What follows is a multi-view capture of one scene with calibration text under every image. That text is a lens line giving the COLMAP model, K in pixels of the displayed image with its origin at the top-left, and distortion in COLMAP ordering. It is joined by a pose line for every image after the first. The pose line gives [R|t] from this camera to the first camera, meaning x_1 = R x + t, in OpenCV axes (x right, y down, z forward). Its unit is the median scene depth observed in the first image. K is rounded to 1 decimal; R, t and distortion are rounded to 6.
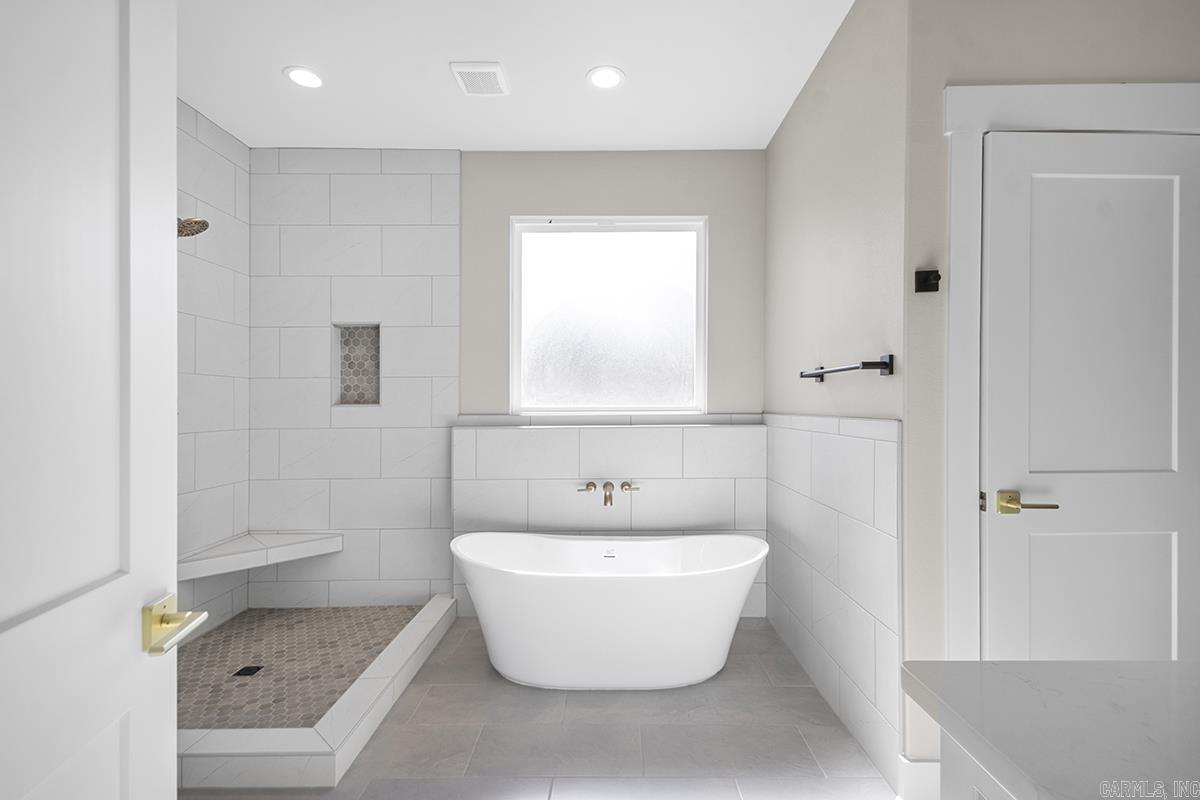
lens RADIAL K [[556.8, 0, 611.5], [0, 556.8, 413.6], [0, 0, 1]] dist [0.021026, -0.000743]
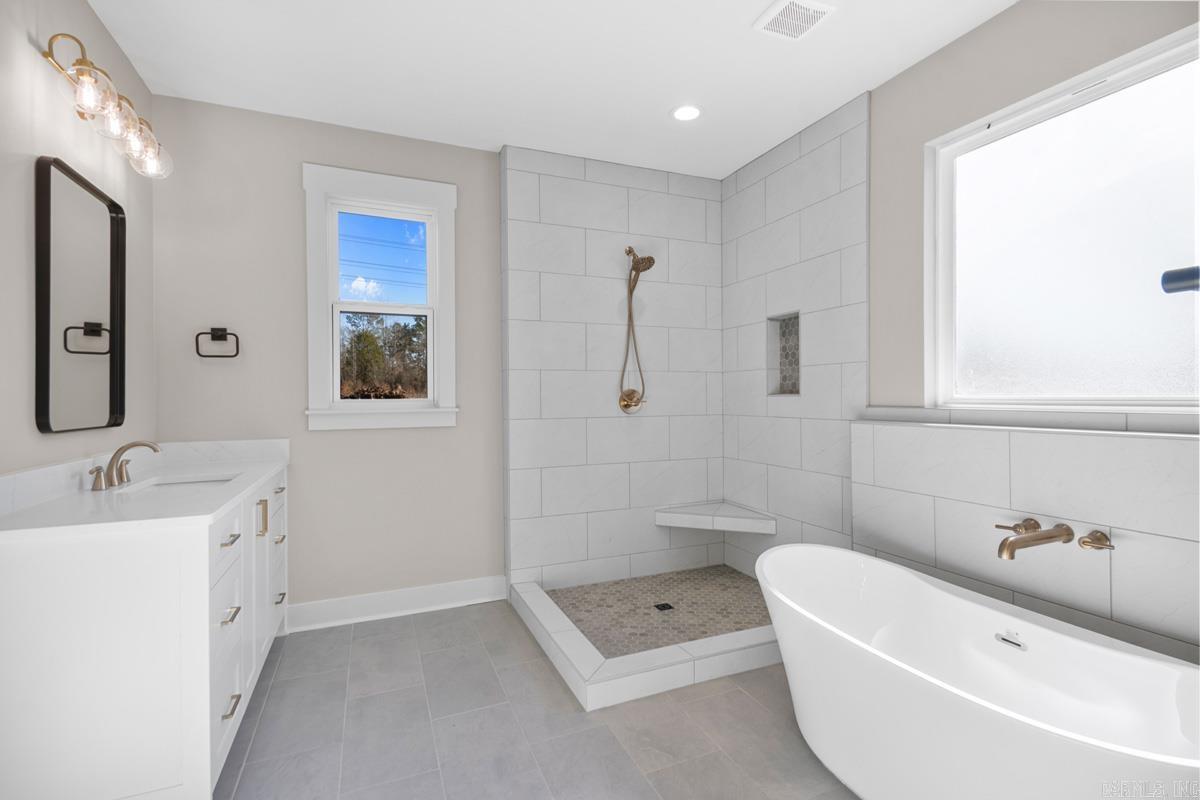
lens RADIAL K [[553.7, 0, 610.9], [0, 553.7, 400.0], [0, 0, 1]] dist [0.036395, -0.016739]
pose [[0.395660, 0.009055, -0.918352, 0.353252], [-0.003806, 0.999959, 0.008220, -0.013193], [0.918389, 0.000243, 0.395679, 0.312633]]
